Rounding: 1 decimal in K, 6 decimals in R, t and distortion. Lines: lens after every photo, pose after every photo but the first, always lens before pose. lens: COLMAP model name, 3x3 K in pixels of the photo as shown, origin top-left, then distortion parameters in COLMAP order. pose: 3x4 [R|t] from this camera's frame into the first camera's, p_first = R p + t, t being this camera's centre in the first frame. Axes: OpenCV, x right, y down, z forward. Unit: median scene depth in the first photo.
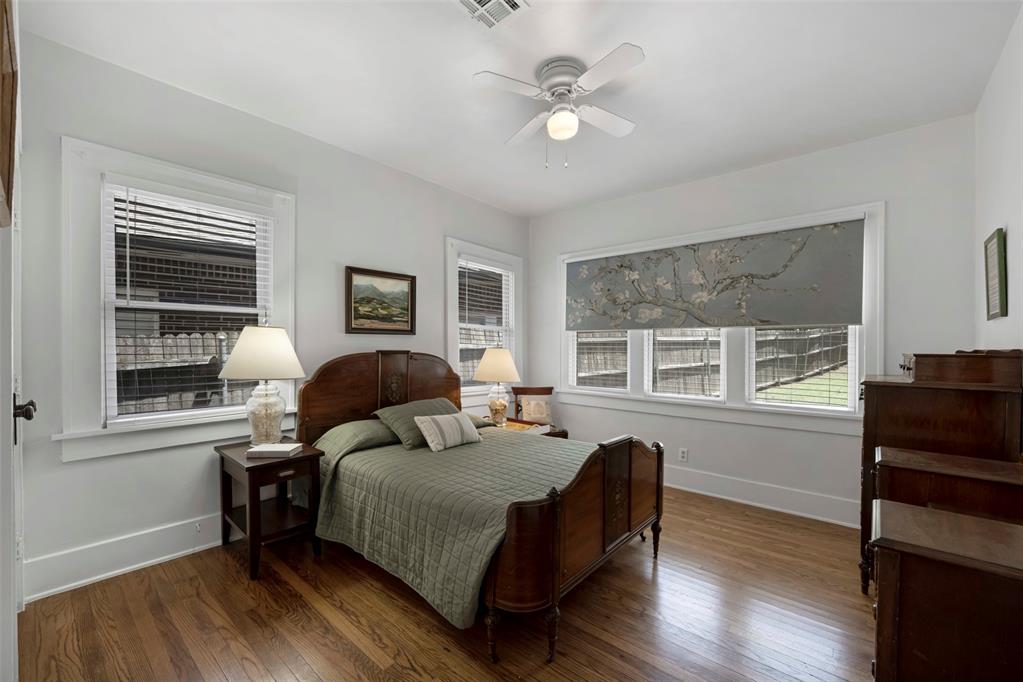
lens RADIAL K [[414.1, 0, 514.1], [0, 414.1, 354.9], [0, 0, 1]] dist [-0.004344, 0.000429]
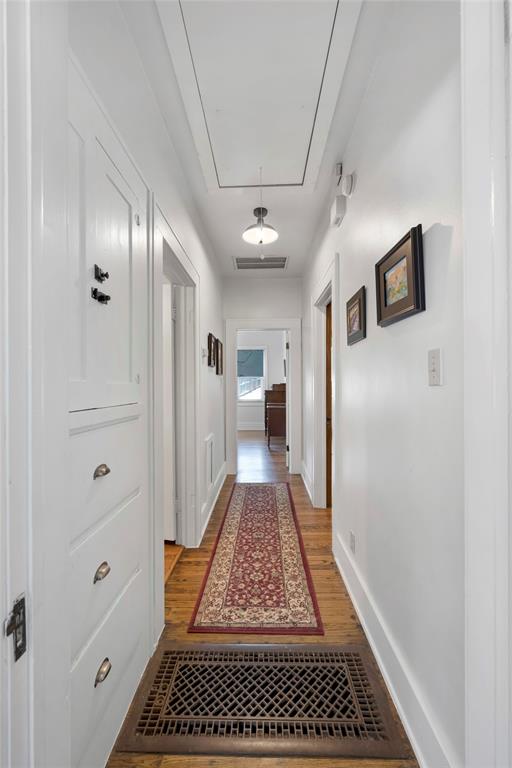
lens RADIAL K [[310.8, 0, 256.4], [0, 310.8, 383.1], [0, 0, 1]] dist [-0.004344, 0.000429]
pose [[0.774677, -0.013291, 0.632217, -0.906221], [0.029182, 0.999465, -0.014747, 0.021318], [-0.631683, 0.029874, 0.774651, -1.042521]]
